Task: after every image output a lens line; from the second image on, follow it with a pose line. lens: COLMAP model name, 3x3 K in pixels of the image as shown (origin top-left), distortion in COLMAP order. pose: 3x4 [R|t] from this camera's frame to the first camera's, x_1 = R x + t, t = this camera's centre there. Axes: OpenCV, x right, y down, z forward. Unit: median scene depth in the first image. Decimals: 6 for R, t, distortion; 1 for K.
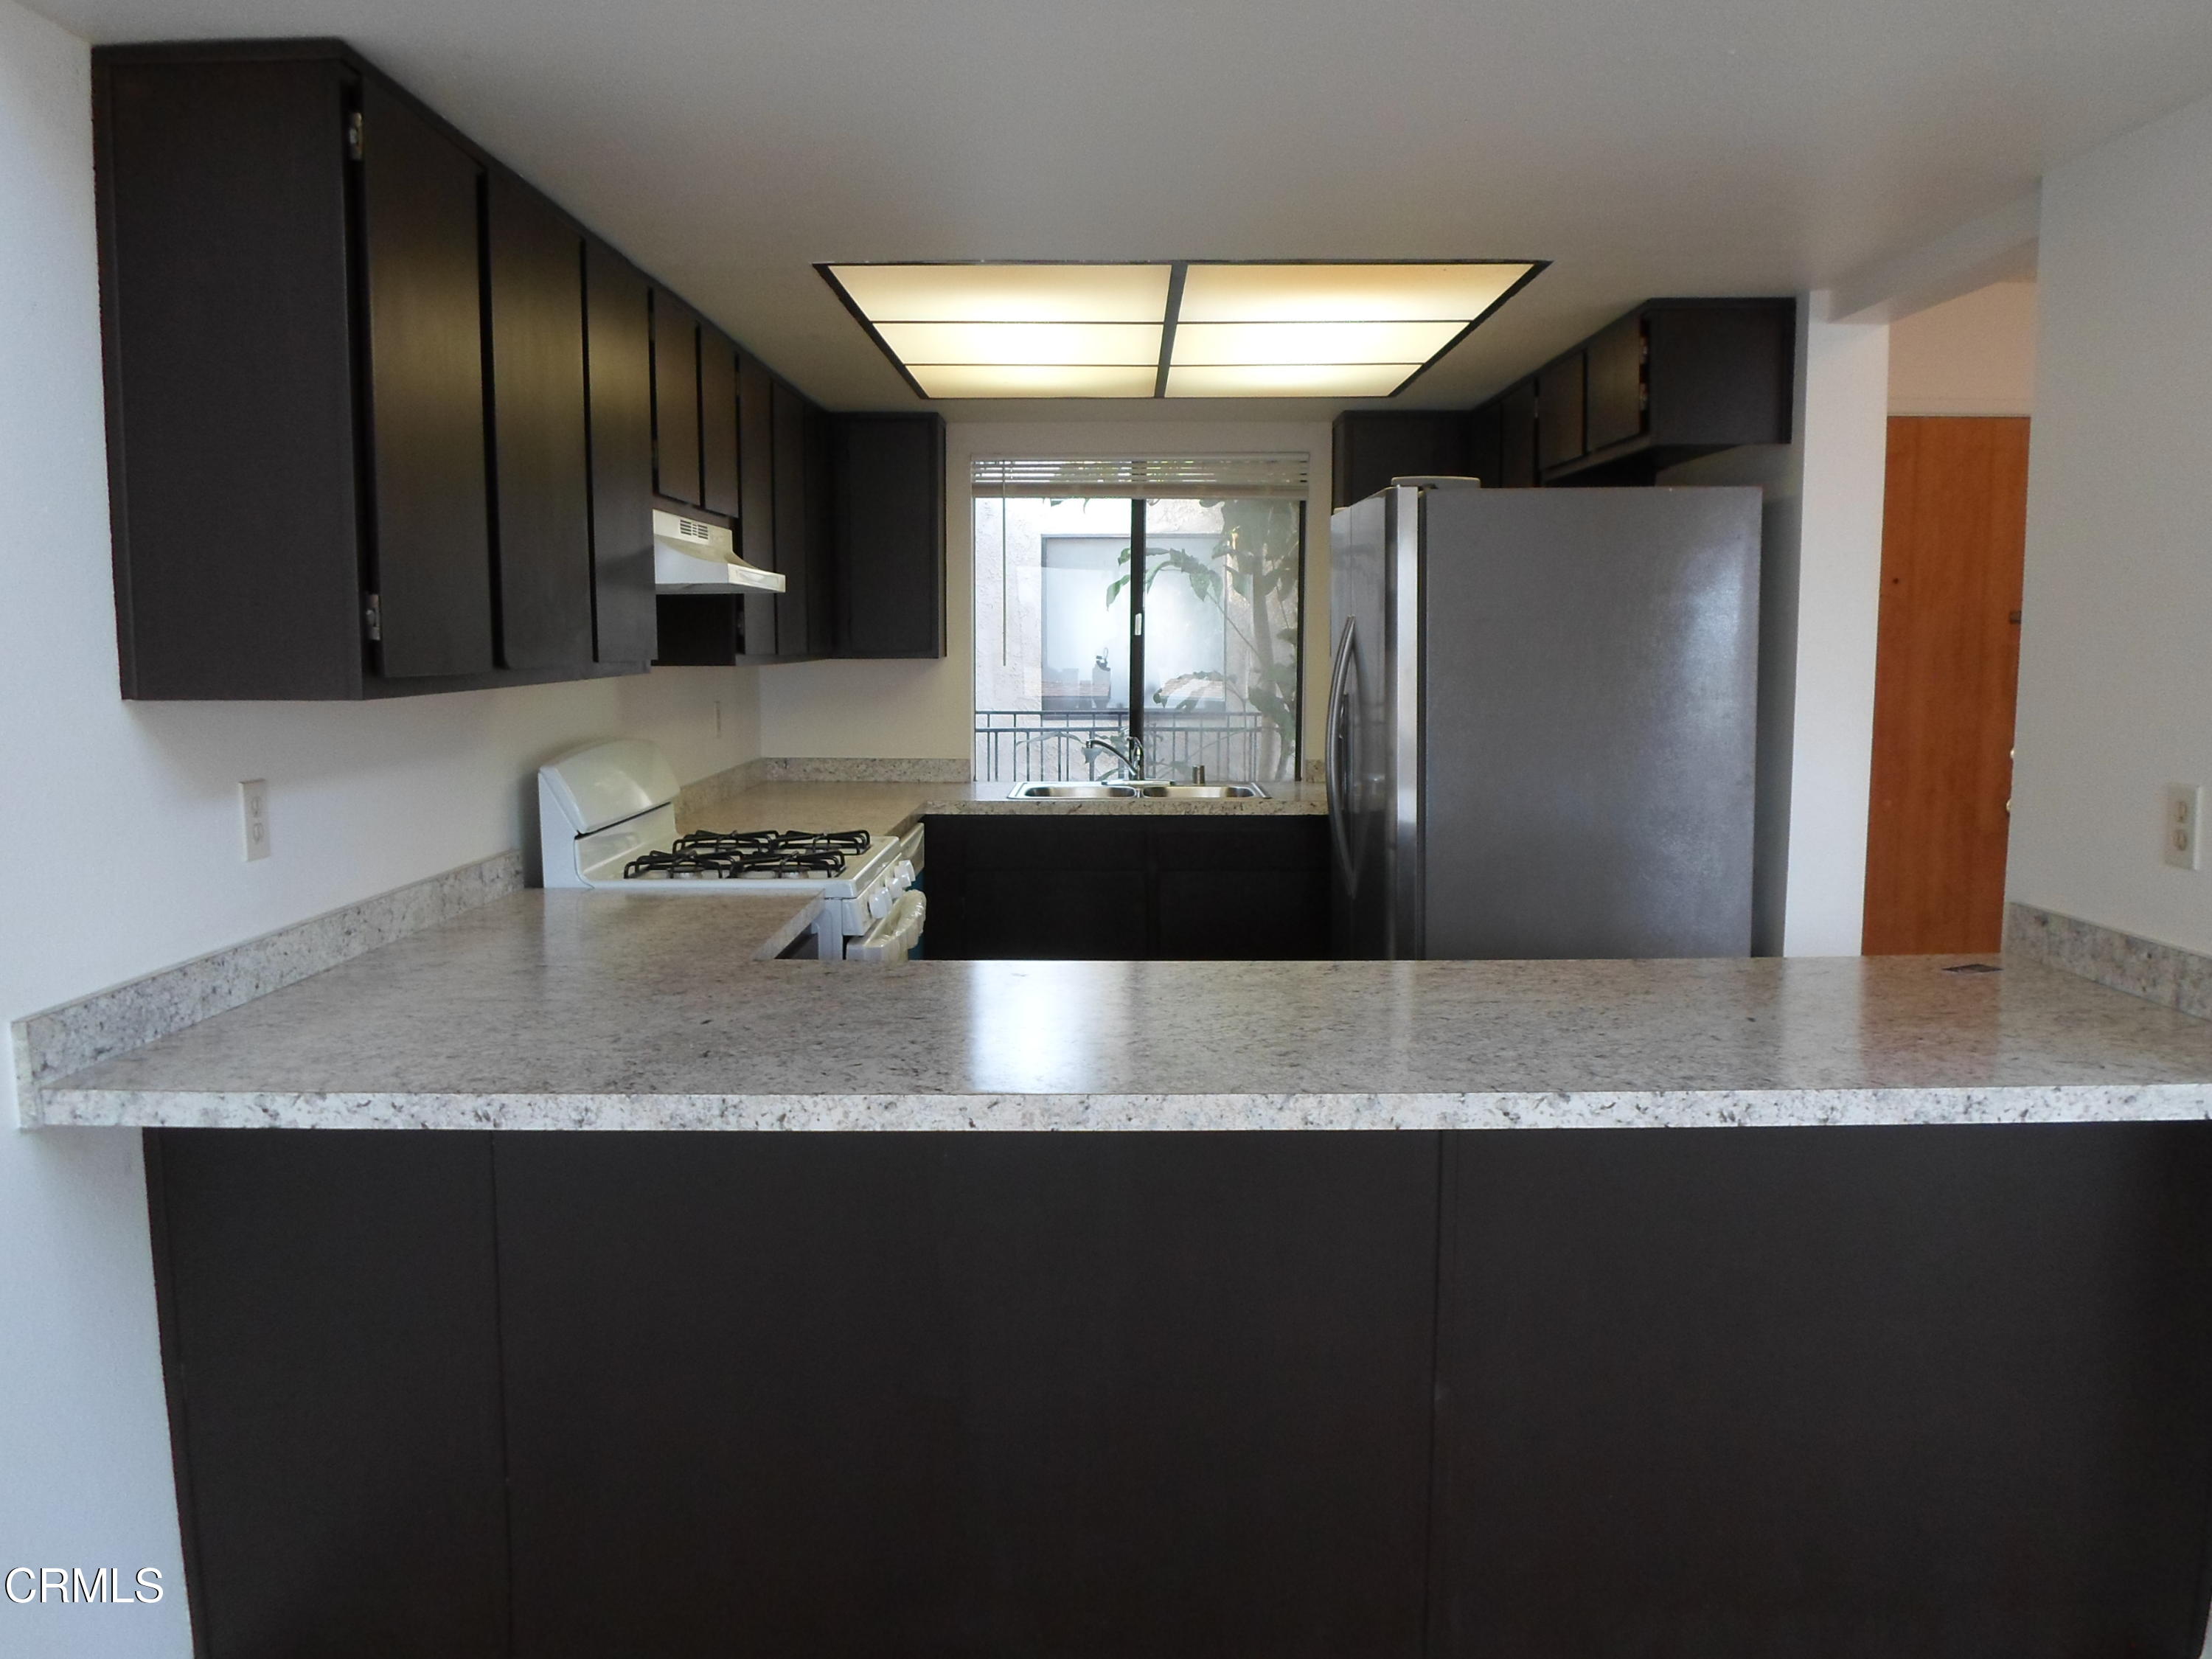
lens RADIAL K [[1652.4, 0, 1108.9], [0, 1652.4, 810.7], [0, 0, 1]] dist [-0.038017, -0.001920]
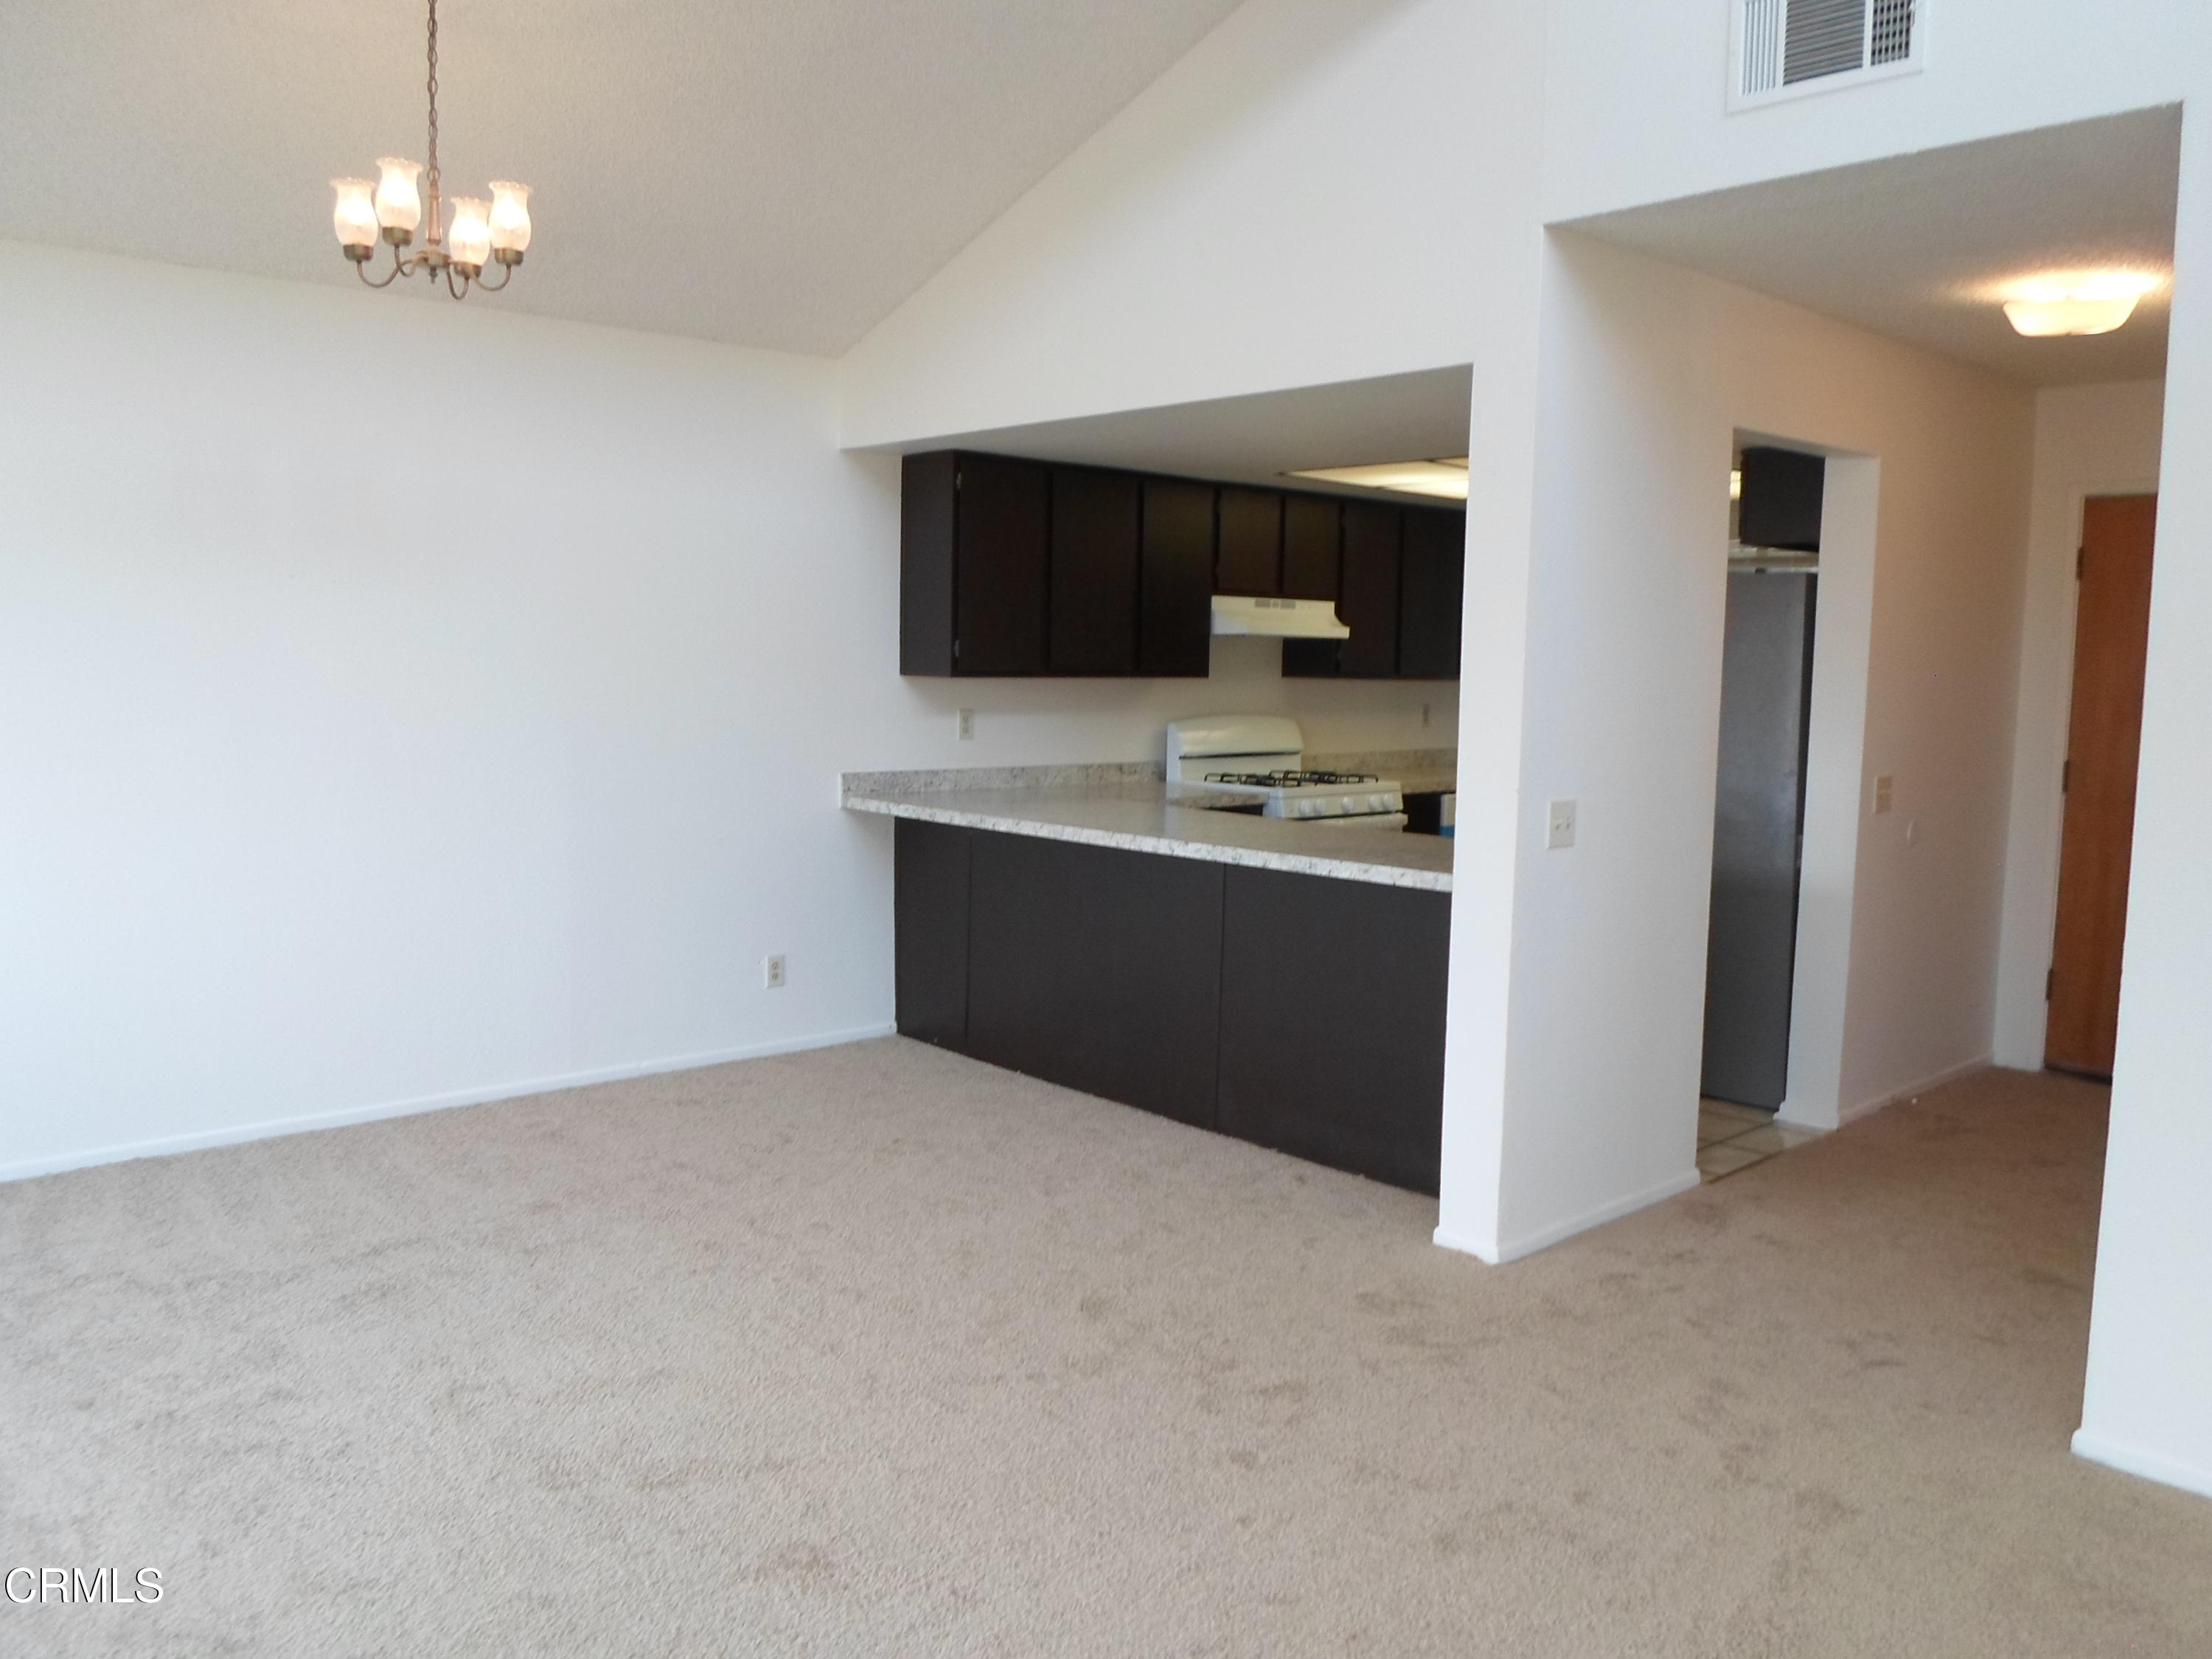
lens RADIAL K [[1652.4, 0, 1101.9], [0, 1652.4, 831.8], [0, 0, 1]] dist [-0.038017, -0.001920]
pose [[0.680093, 0.094597, -0.726997, 1.632826], [-0.098544, 0.994437, 0.037210, 0.058374], [0.726473, 0.046335, 0.685631, -0.677145]]
